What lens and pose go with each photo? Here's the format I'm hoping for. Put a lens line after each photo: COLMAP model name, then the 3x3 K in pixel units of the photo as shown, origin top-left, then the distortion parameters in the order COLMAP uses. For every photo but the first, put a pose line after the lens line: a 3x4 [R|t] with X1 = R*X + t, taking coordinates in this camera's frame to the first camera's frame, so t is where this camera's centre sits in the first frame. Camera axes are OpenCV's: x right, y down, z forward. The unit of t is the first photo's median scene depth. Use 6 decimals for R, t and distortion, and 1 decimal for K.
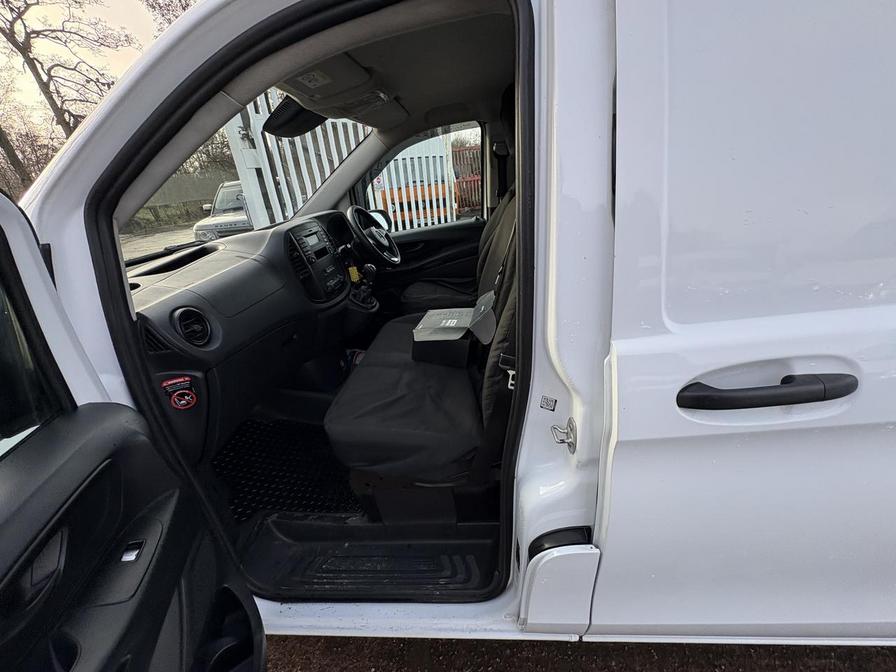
lens RADIAL K [[355.9, 0, 448.3], [0, 355.9, 335.7], [0, 0, 1]] dist [0.000911, -0.000234]
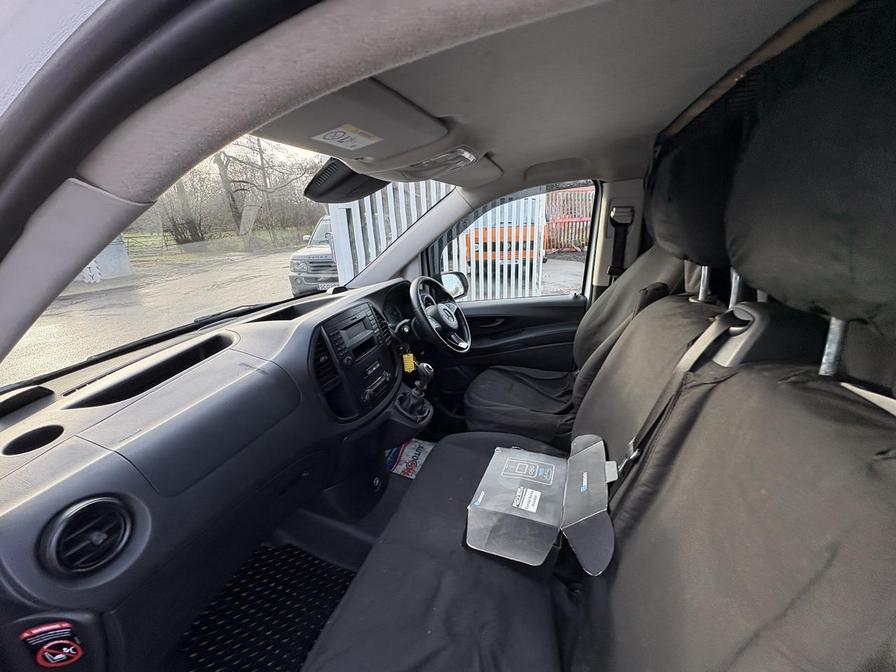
lens RADIAL K [[355.9, 0, 446.0], [0, 355.9, 334.1], [0, 0, 1]] dist [0.000911, -0.000234]
pose [[0.971213, 0.112217, -0.210123, -0.032420], [-0.130299, 0.988691, -0.074242, -0.226379], [0.199416, 0.099484, 0.974852, 0.292798]]
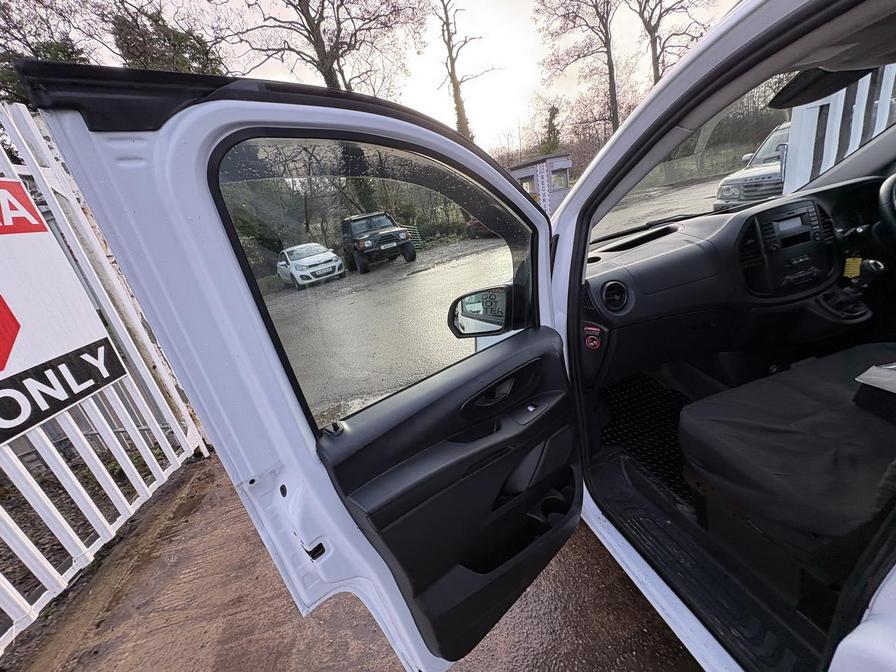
lens RADIAL K [[355.9, 0, 446.0], [0, 355.9, 335.3], [0, 0, 1]] dist [0.000911, -0.000234]
pose [[0.320793, 0.338843, -0.884465, 0.205161], [-0.220920, 0.934829, 0.278010, -0.071417], [0.921025, 0.106212, 0.374743, -0.064398]]
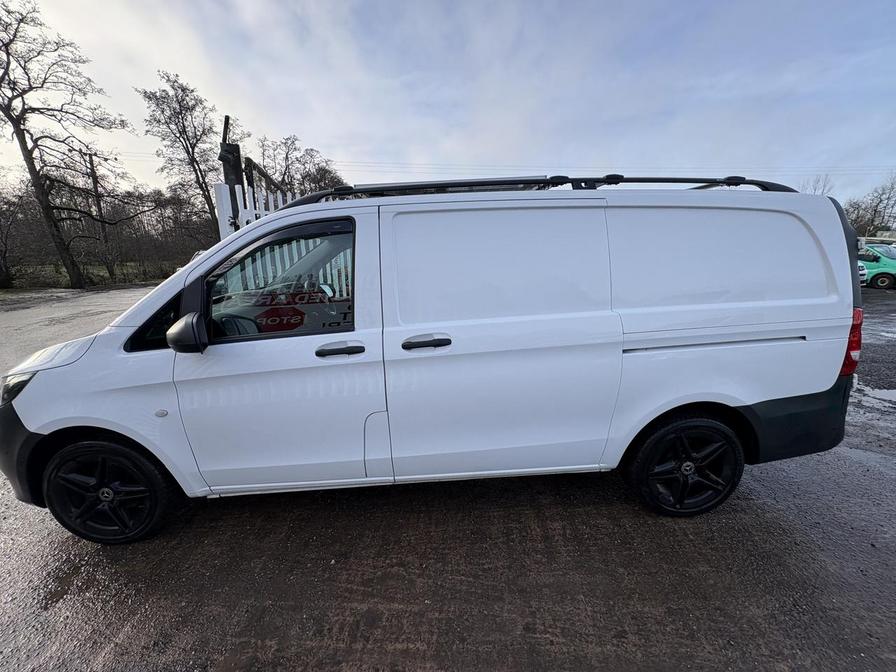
lens RADIAL K [[355.9, 0, 449.8], [0, 355.9, 330.9], [0, 0, 1]] dist [0.000911, -0.000234]
pose [[0.992038, 0.049006, 0.116017, 0.255730], [-0.022776, 0.975809, -0.217435, 0.270965], [-0.123866, 0.213062, 0.969155, -0.819360]]
